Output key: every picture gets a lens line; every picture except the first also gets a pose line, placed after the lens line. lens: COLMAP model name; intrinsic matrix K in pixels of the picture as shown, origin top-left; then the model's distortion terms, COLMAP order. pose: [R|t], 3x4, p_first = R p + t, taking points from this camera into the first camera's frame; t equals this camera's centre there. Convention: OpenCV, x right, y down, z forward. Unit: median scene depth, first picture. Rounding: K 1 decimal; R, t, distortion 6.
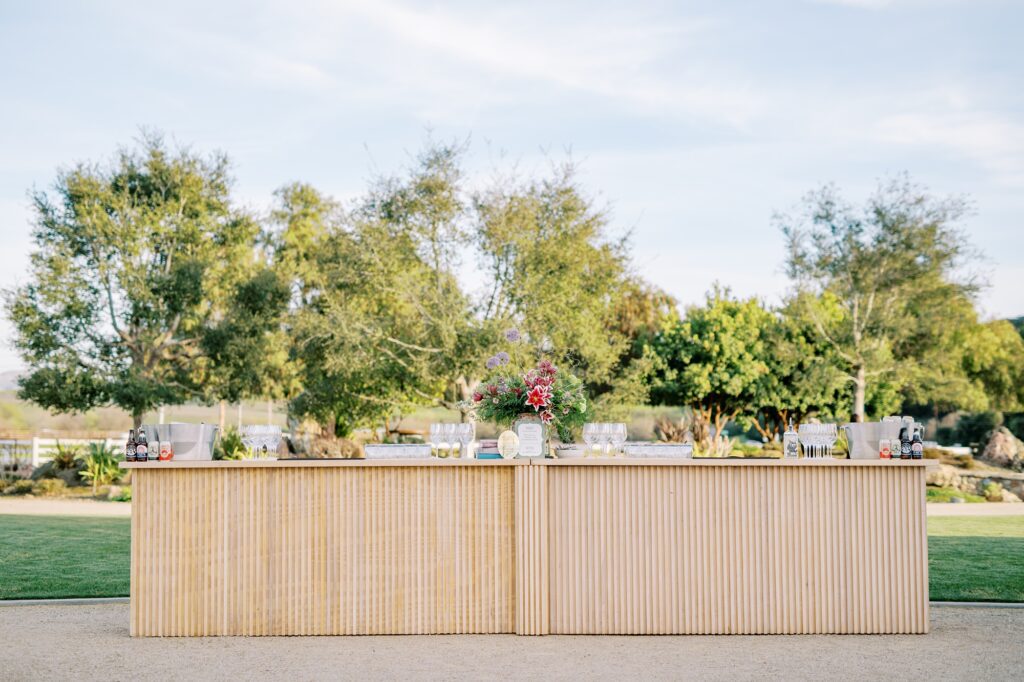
lens RADIAL K [[1468.5, 0, 512.0], [0, 1468.5, 341.0], [0, 0, 1]] dist [0.005877, -0.021636]
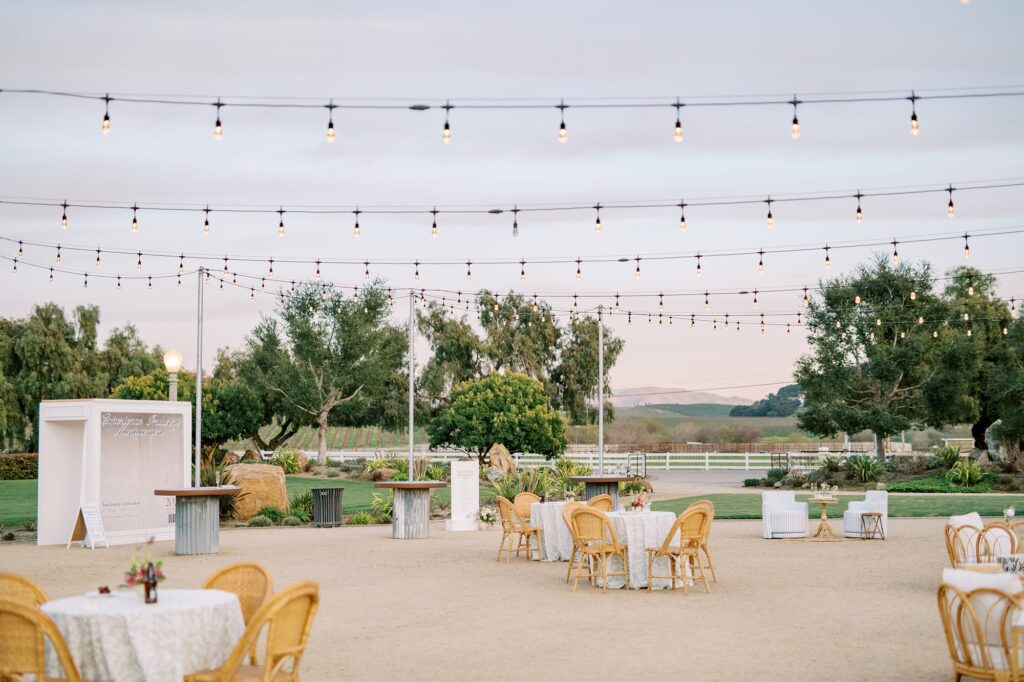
lens RADIAL K [[1468.5, 0, 512.0], [0, 1468.5, 341.0], [0, 0, 1]] dist [0.005877, -0.021636]
pose [[0.922005, -0.039965, -0.385109, -0.012327], [0.036593, 0.999201, -0.016085, -0.039452], [0.385444, 0.000739, 0.922731, -0.564155]]
